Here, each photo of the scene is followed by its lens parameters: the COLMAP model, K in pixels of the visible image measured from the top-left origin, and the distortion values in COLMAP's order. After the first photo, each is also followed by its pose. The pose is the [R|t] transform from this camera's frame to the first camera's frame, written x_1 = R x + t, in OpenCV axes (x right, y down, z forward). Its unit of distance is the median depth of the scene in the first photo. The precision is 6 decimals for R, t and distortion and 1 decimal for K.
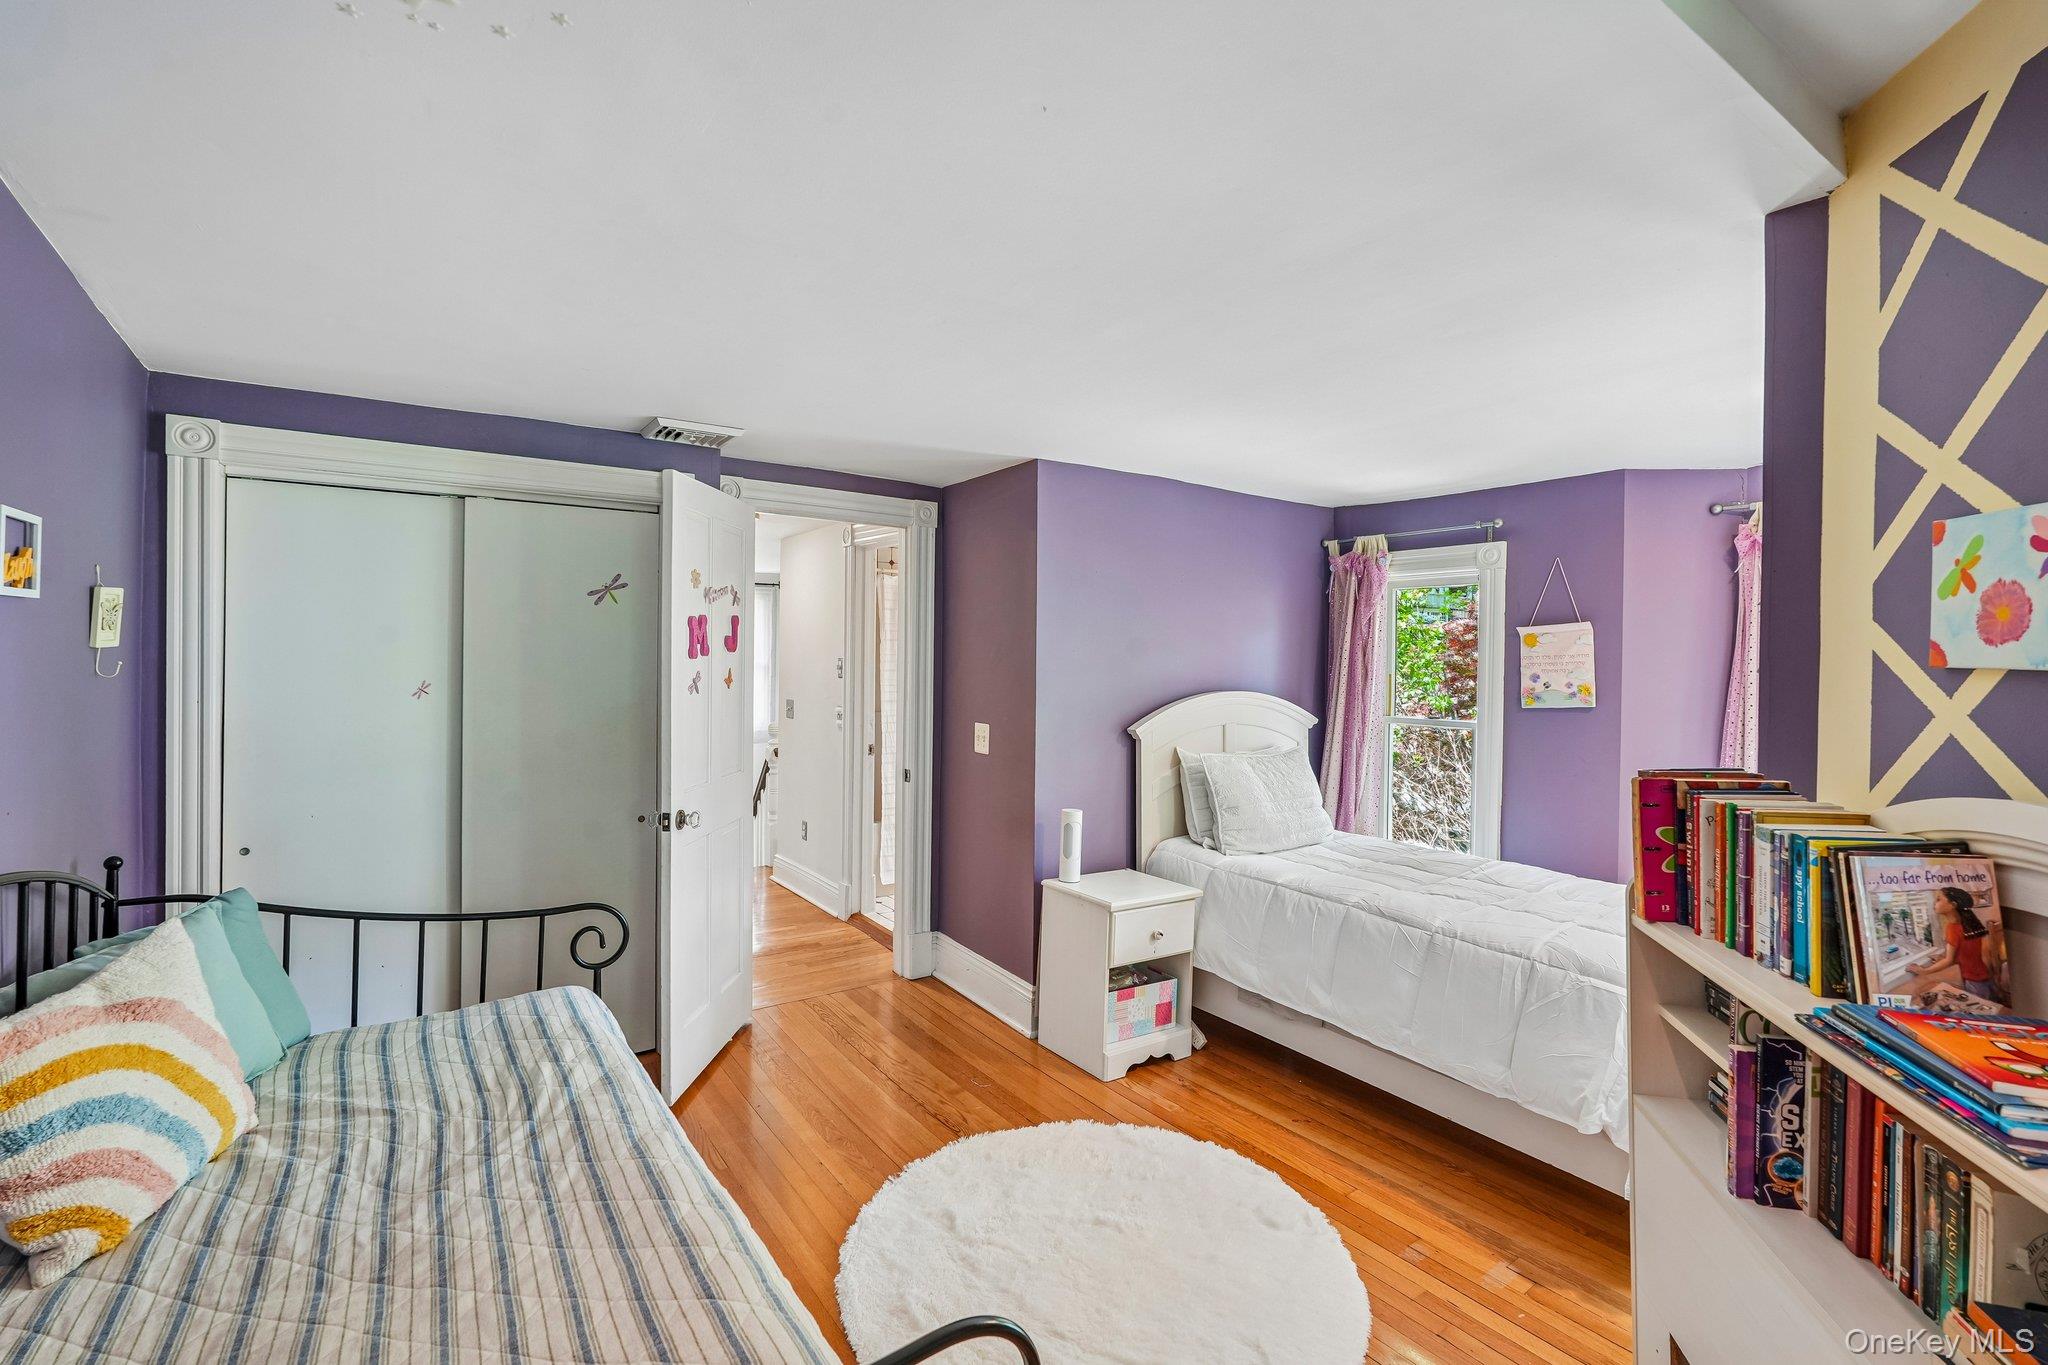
lens RADIAL K [[895.6, 0, 1007.9], [0, 895.6, 655.2], [0, 0, 1]] dist [-0.014057, 0.007228]
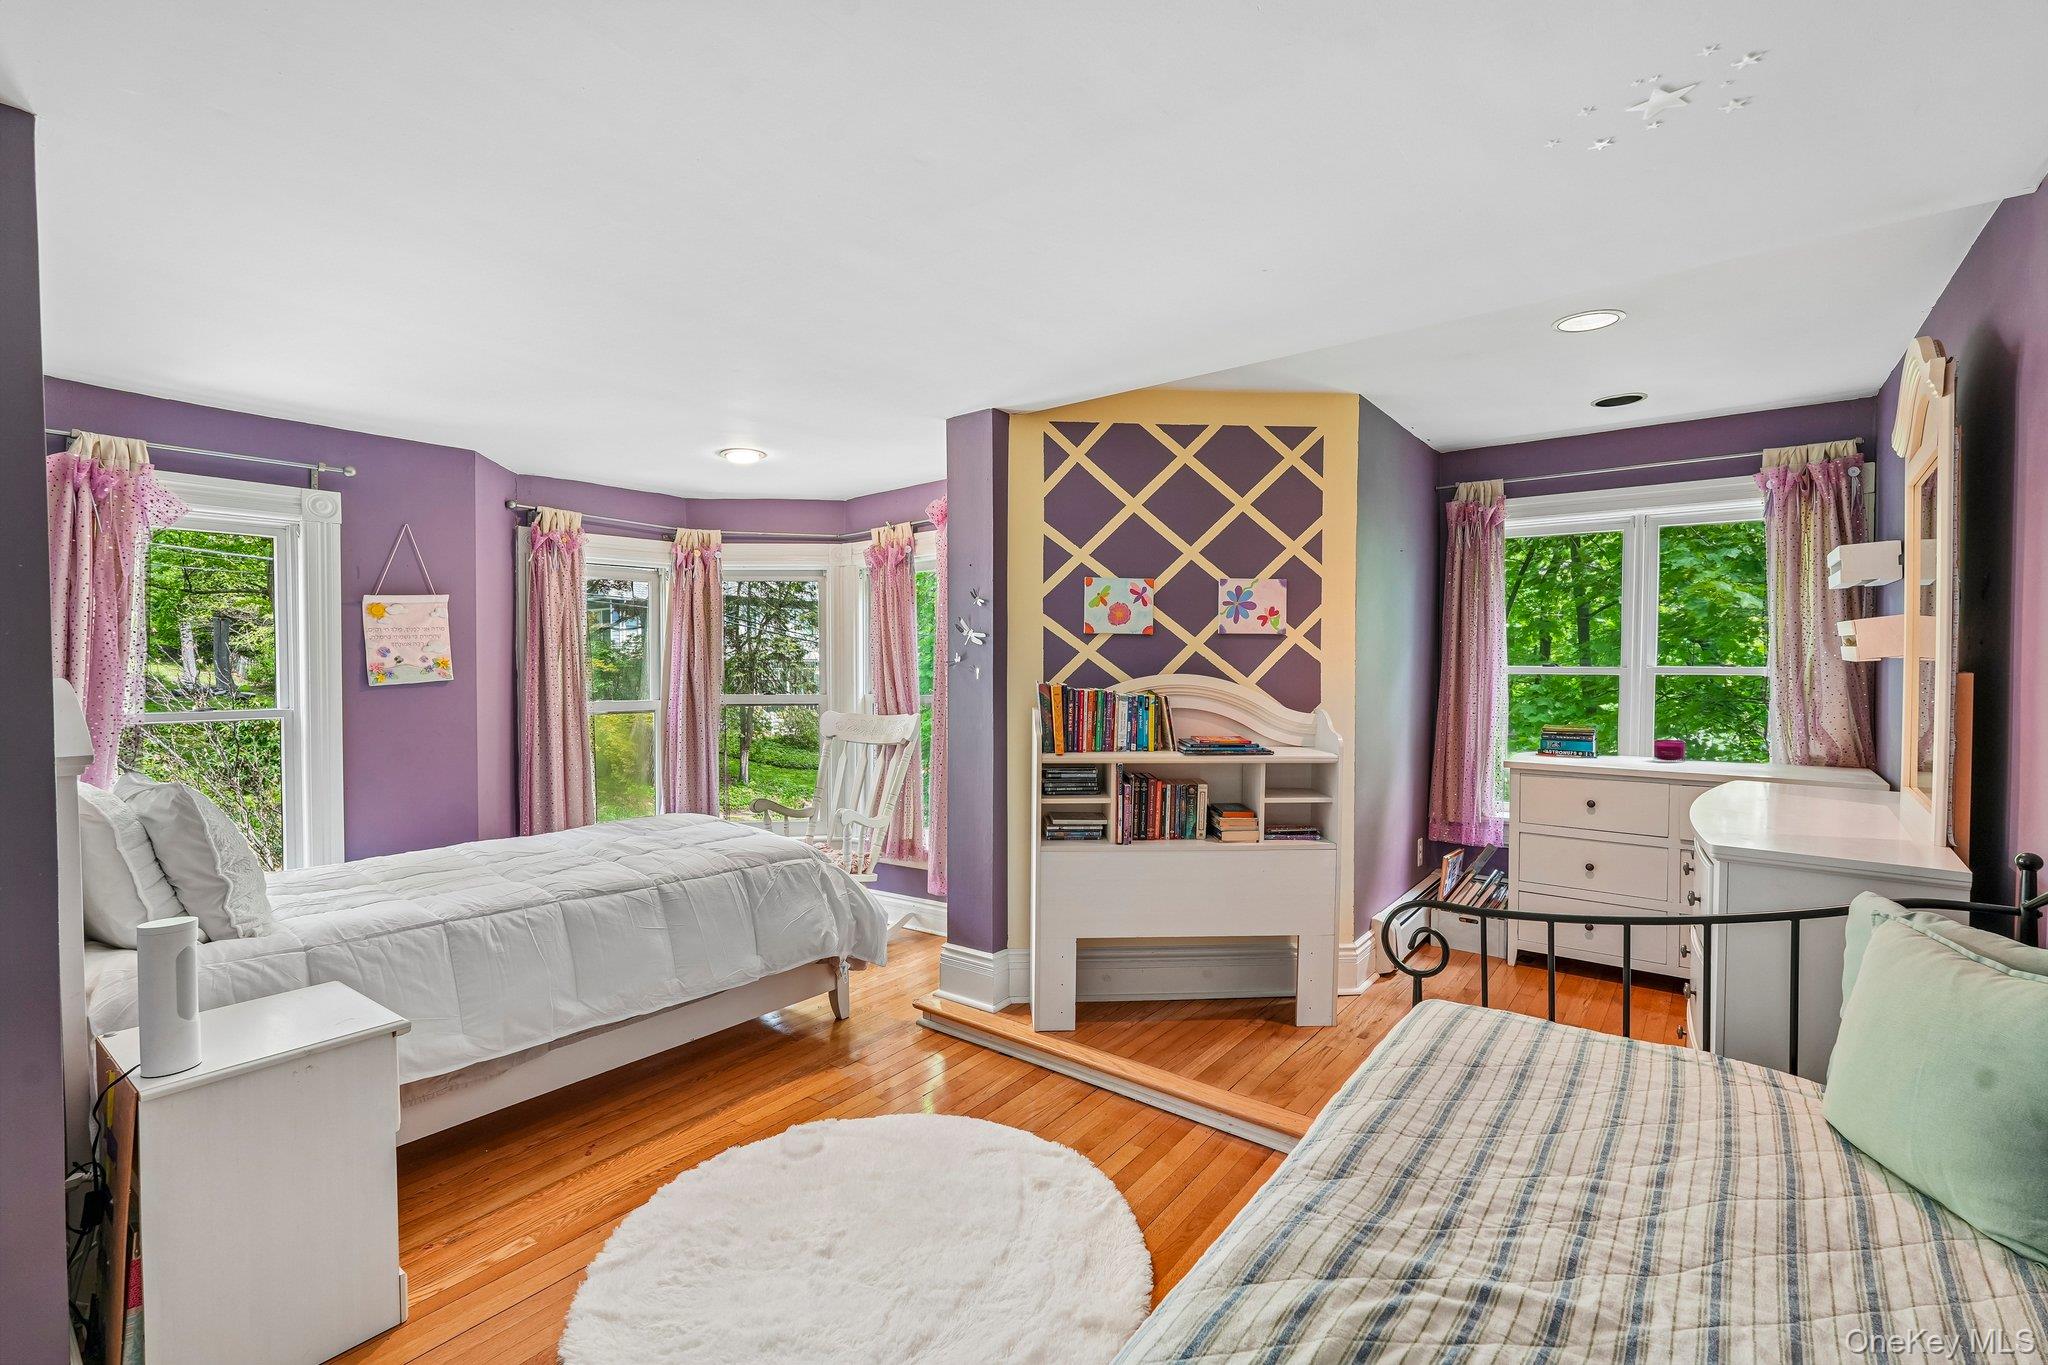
lens RADIAL K [[895.6, 0, 1024.8], [0, 895.6, 679.8], [0, 0, 1]] dist [-0.014057, 0.007228]
pose [[-0.295633, -0.028577, 0.954874, -0.630275], [-0.003964, 0.999581, 0.028688, 0.033700], [-0.955293, 0.004696, -0.295622, 0.861274]]
